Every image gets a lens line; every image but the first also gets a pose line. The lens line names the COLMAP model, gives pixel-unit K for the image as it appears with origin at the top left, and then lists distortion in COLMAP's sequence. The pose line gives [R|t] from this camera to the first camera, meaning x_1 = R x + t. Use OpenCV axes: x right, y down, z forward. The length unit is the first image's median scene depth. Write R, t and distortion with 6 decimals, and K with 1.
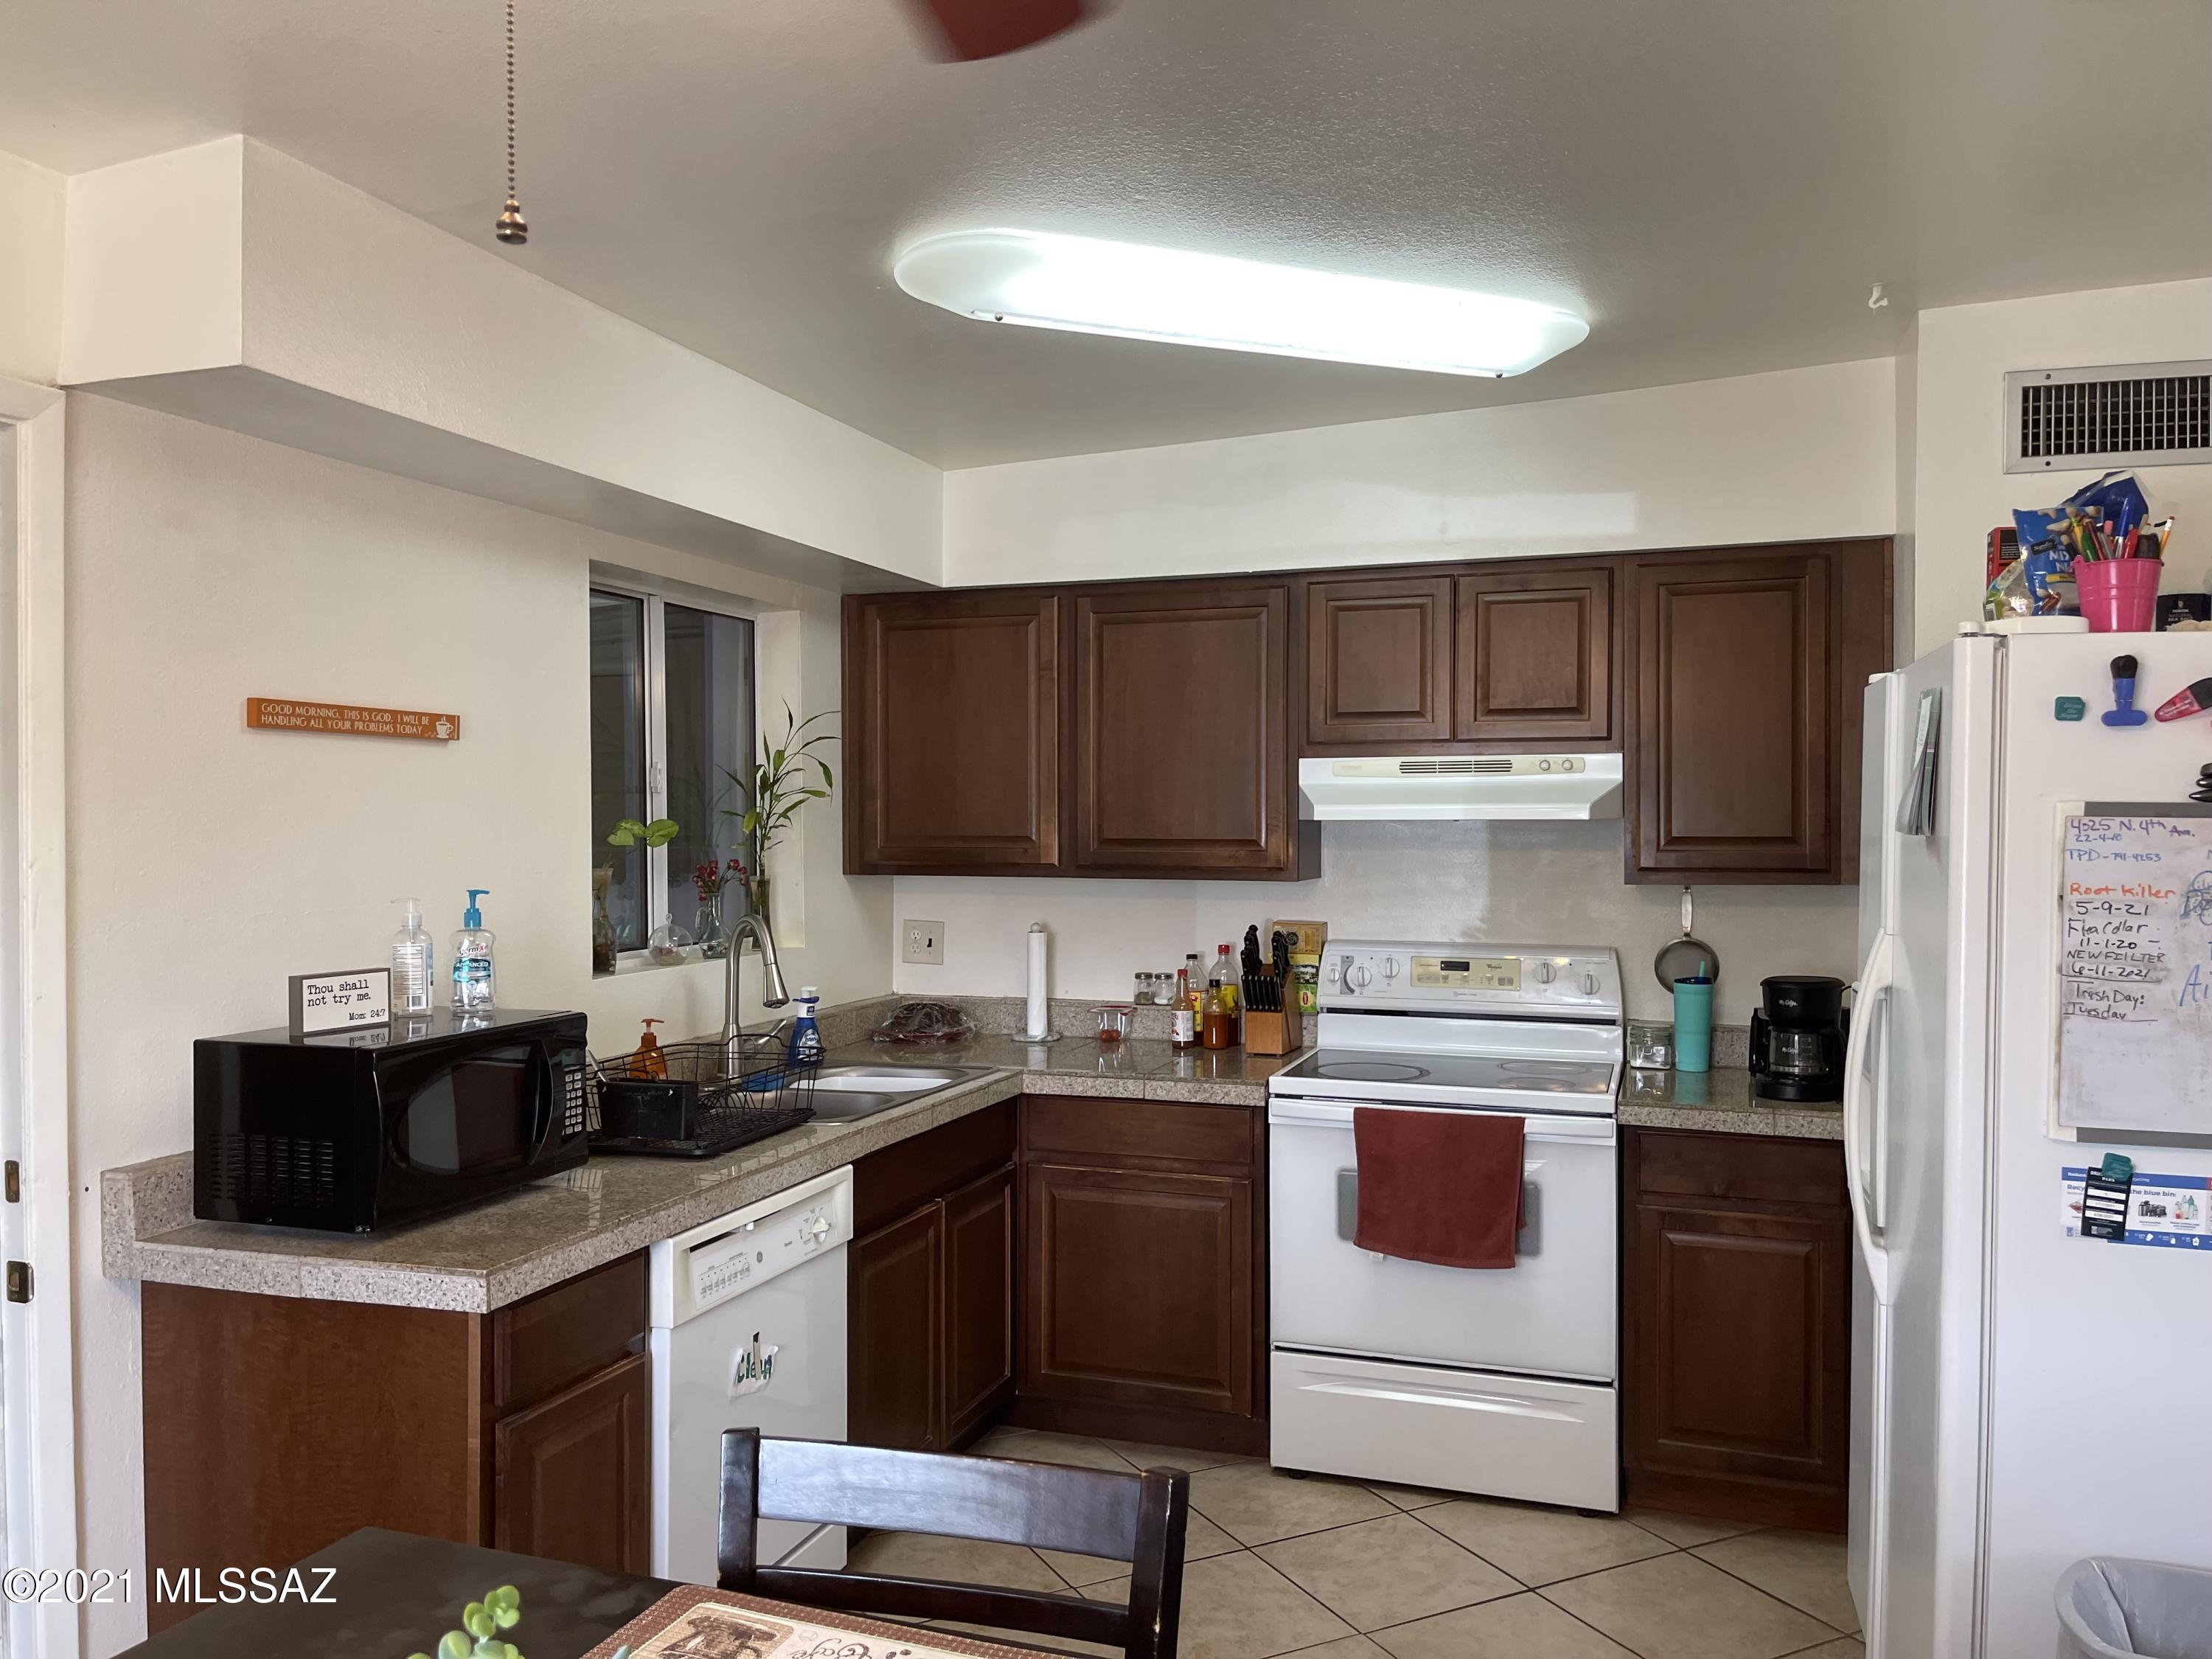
lens RADIAL K [[1670.4, 0, 1102.3], [0, 1670.4, 859.1], [0, 0, 1]] dist [0.080455, -0.104124]
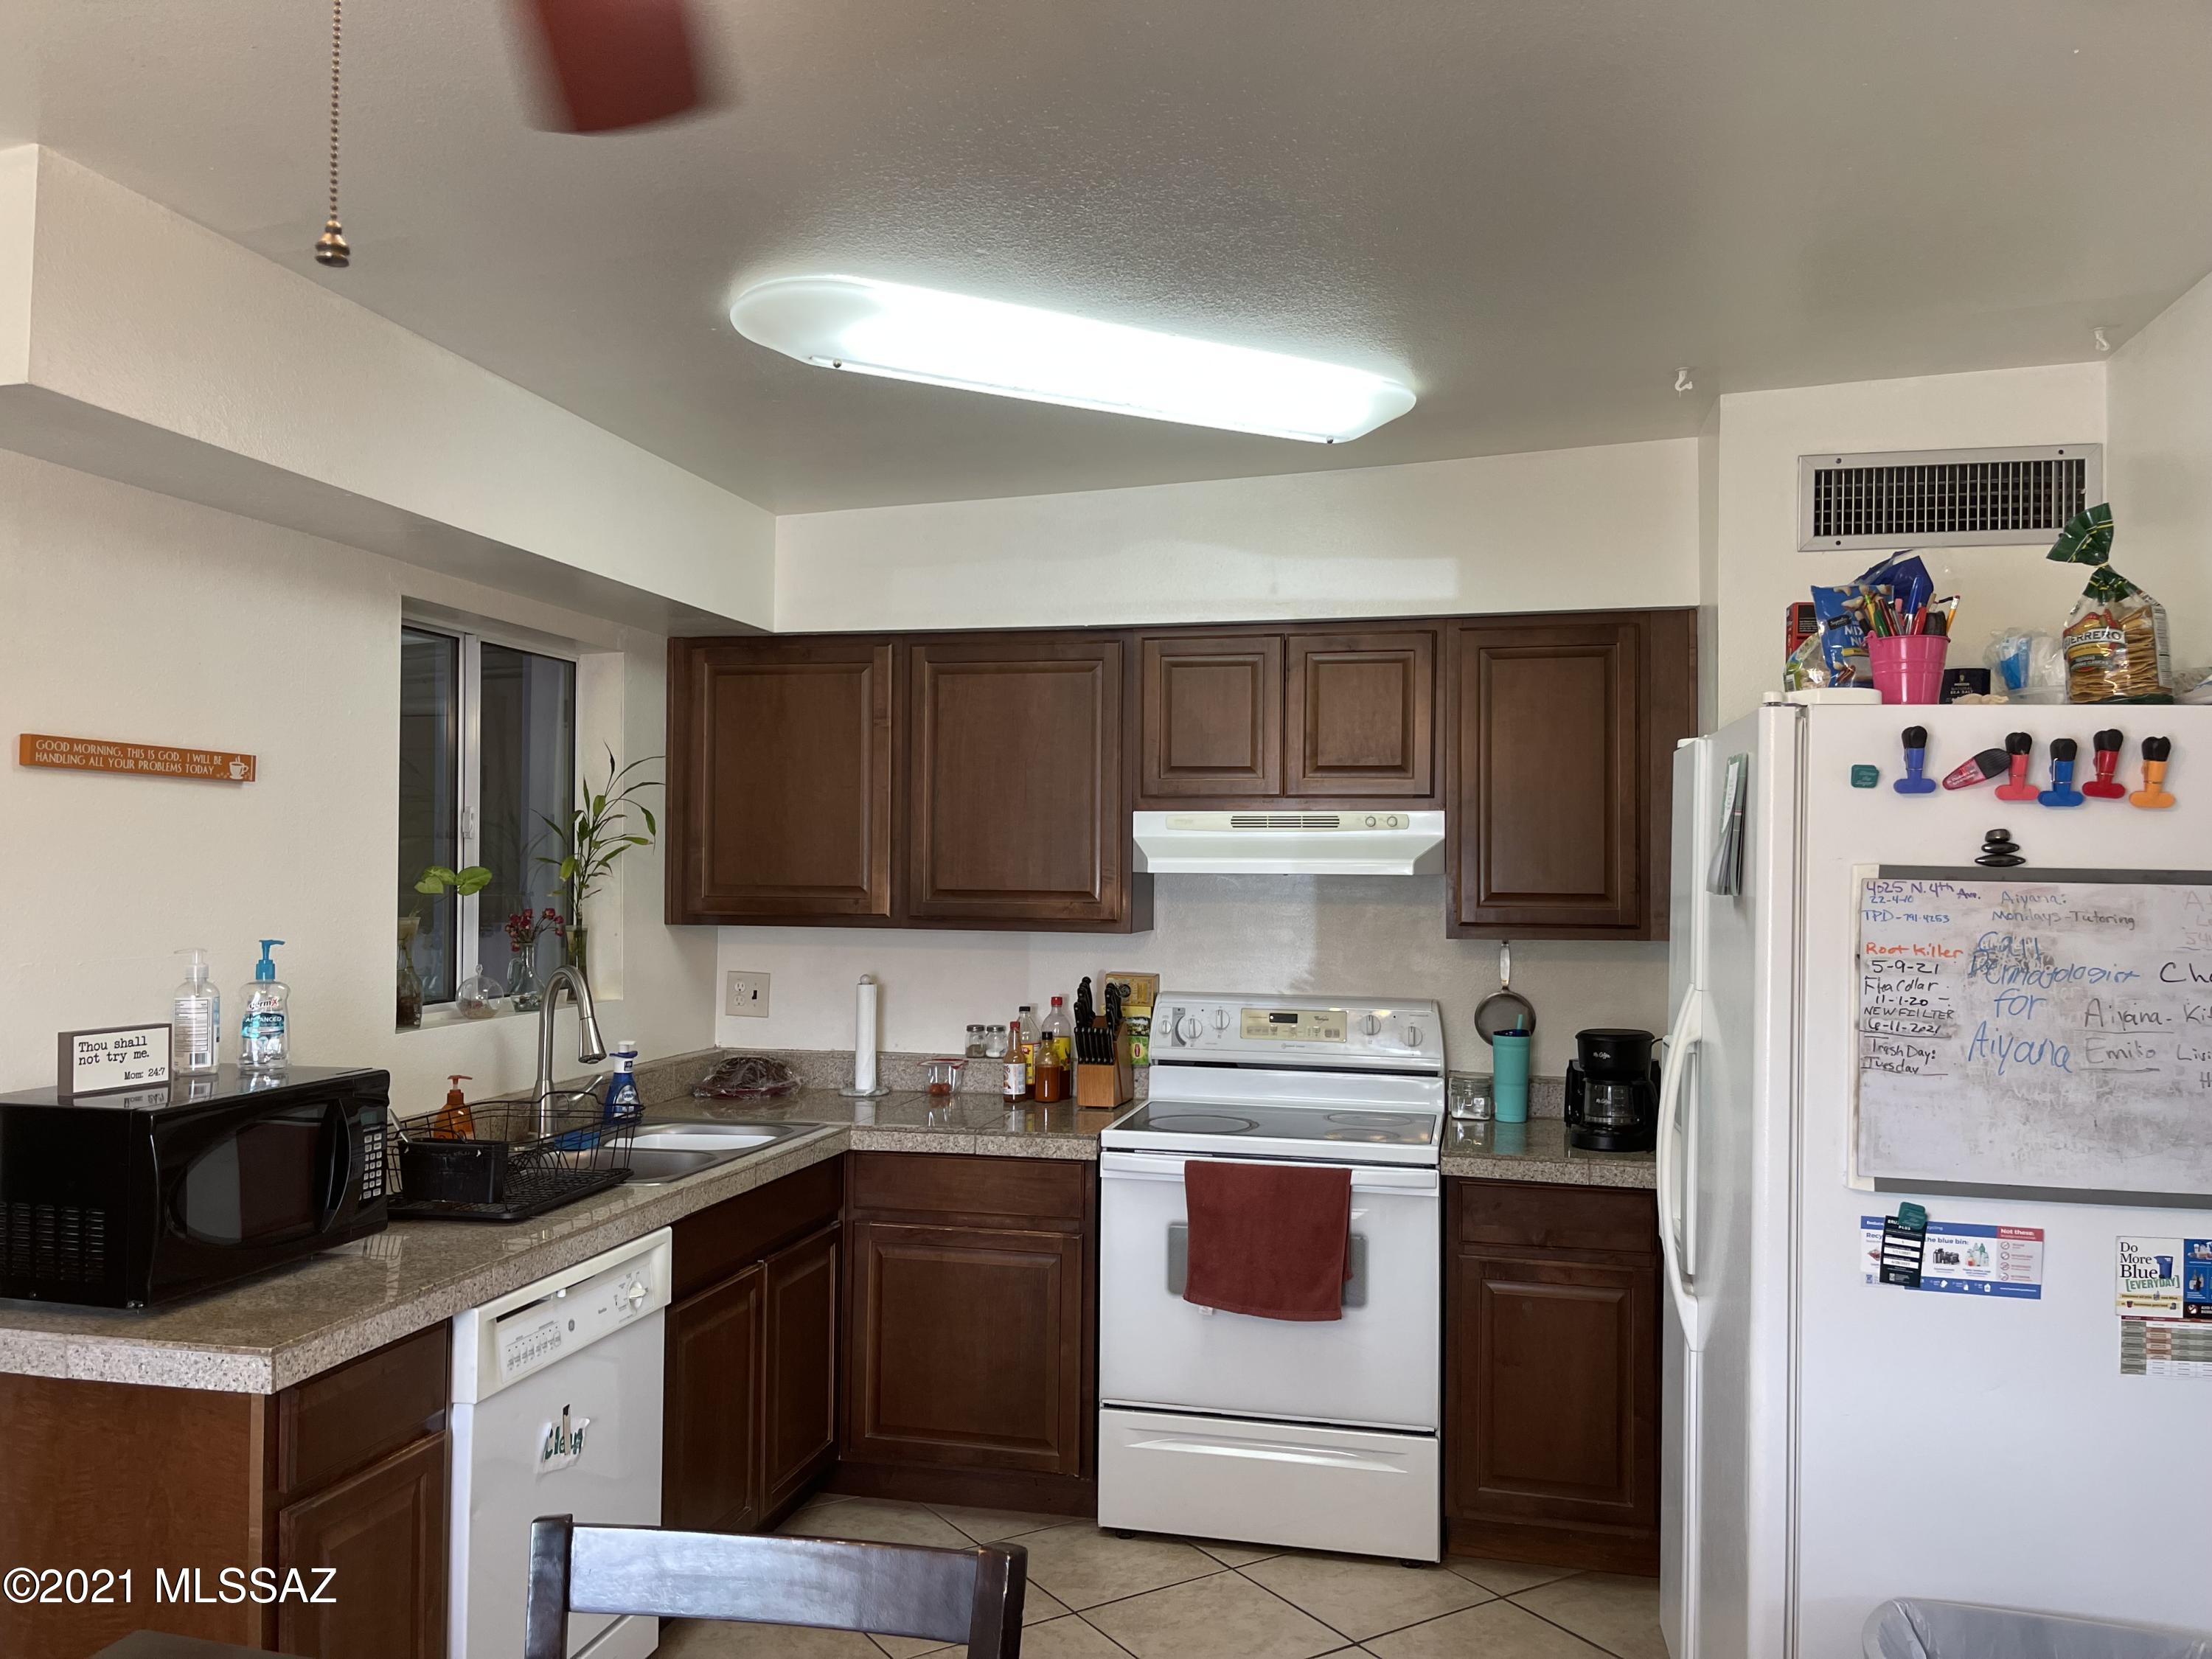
lens RADIAL K [[1670.4, 0, 1102.4], [0, 1670.4, 856.1], [0, 0, 1]] dist [0.080455, -0.104124]
pose [[0.994684, 0.010540, 0.102433, -0.004396], [-0.007346, 0.999477, -0.031508, -0.002184], [-0.102711, 0.030588, 0.994241, 0.007076]]
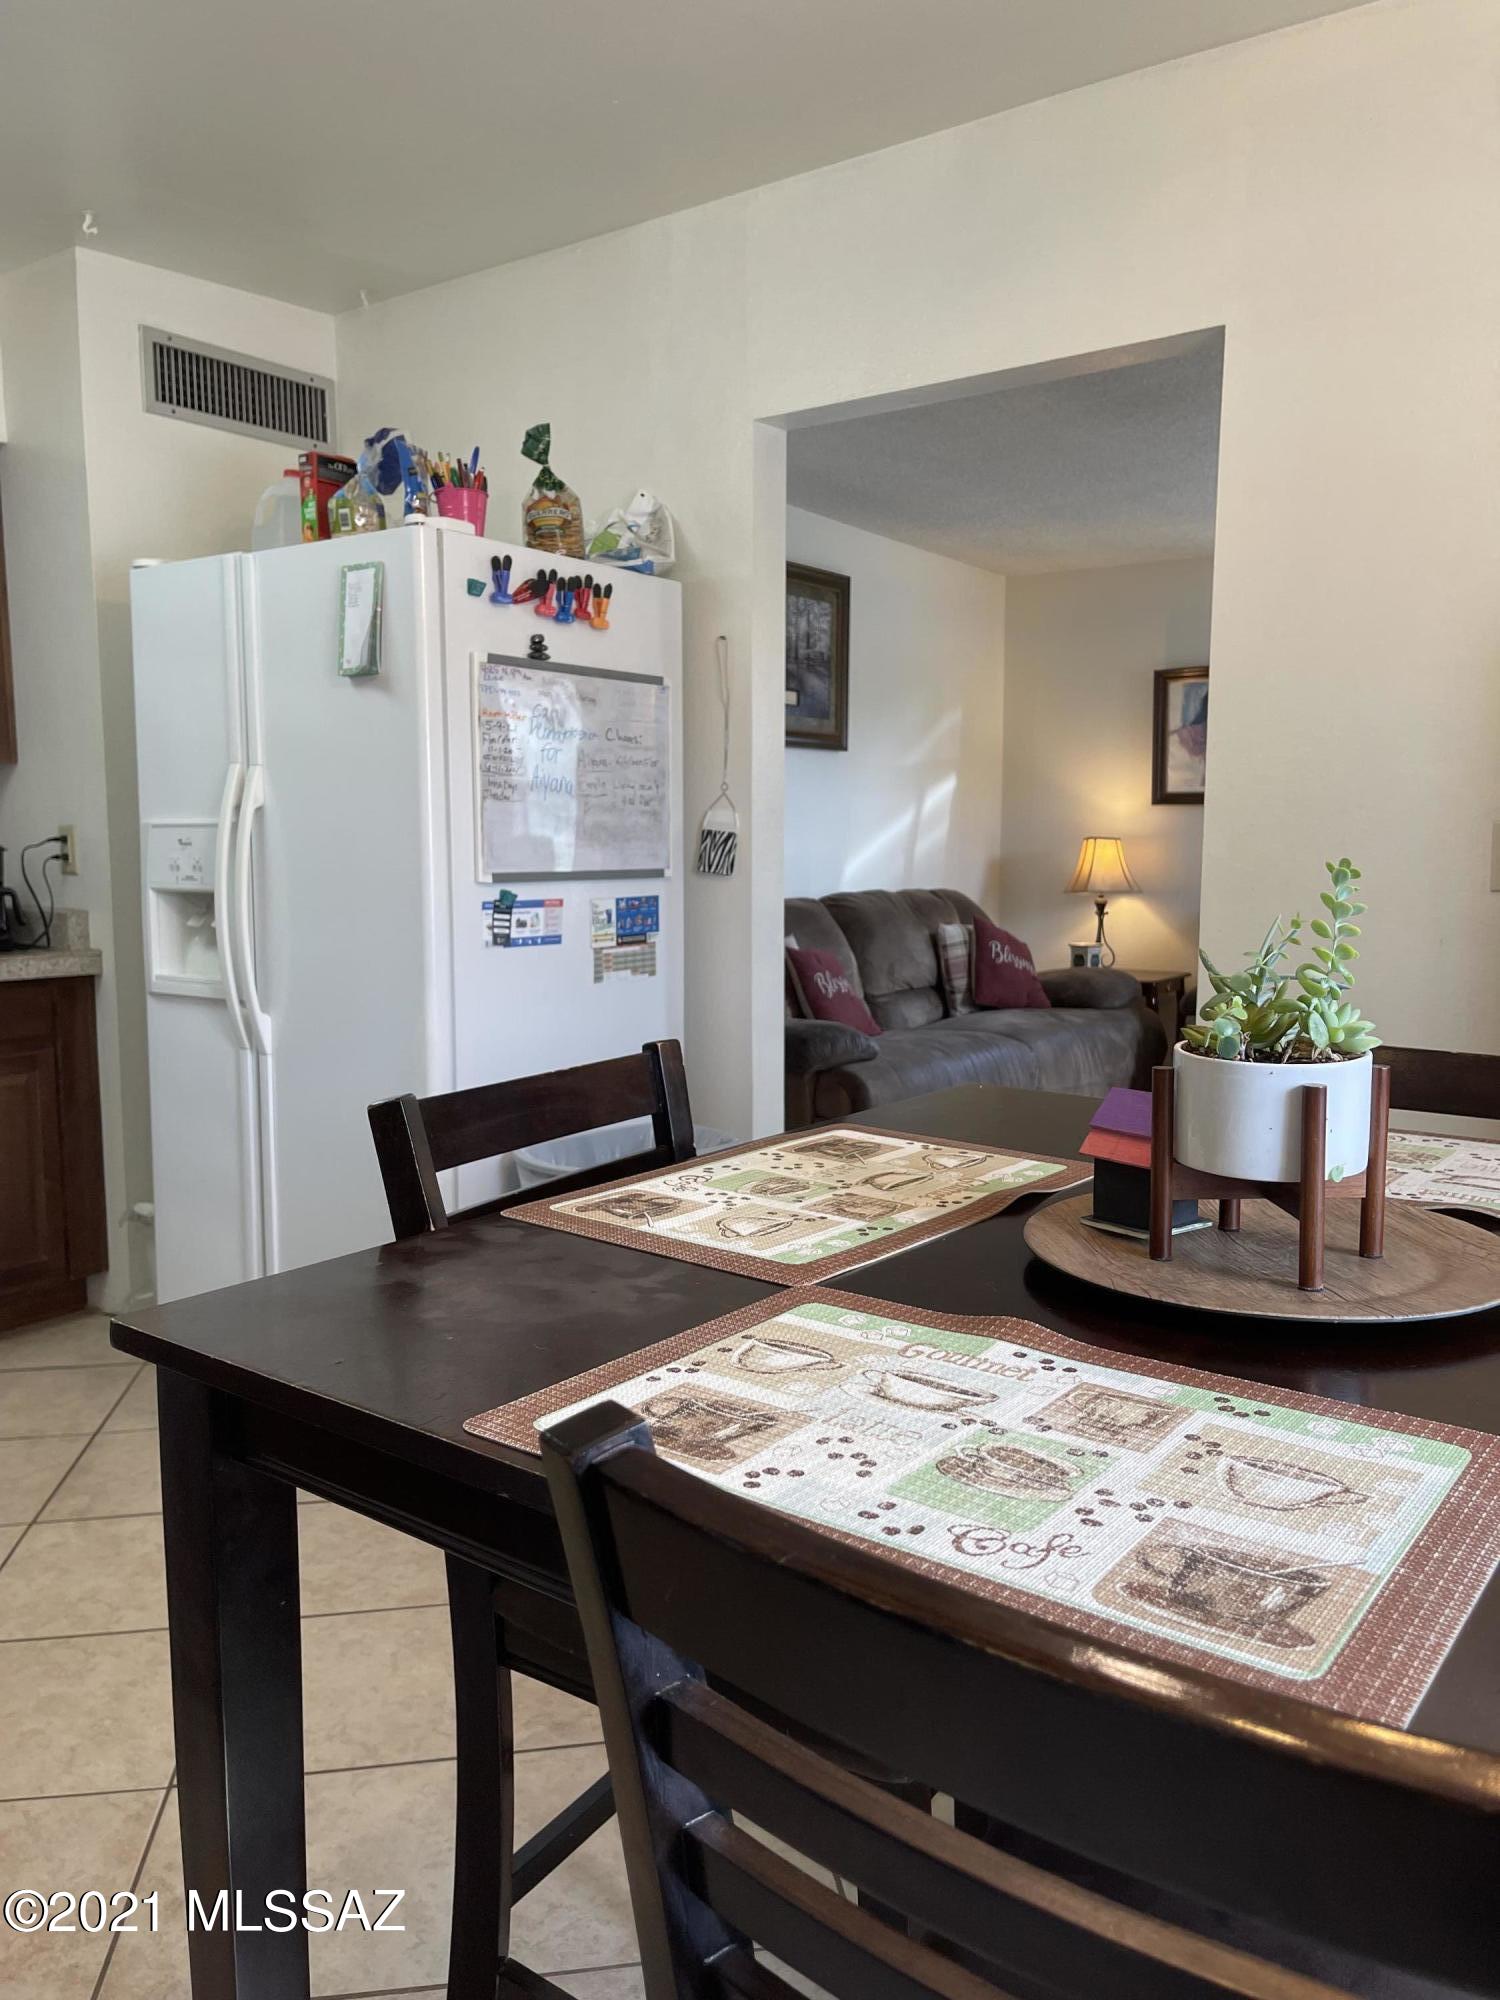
lens RADIAL K [[1510.3, 0, 750.0], [0, 1510.3, 1002.0], [0, 0, 1]] dist [0.080455, -0.104124]
pose [[0.311862, -0.111565, 0.943555, -0.484987], [0.024234, 0.993693, 0.109484, 0.098434], [-0.949818, -0.011277, 0.312598, 0.271441]]
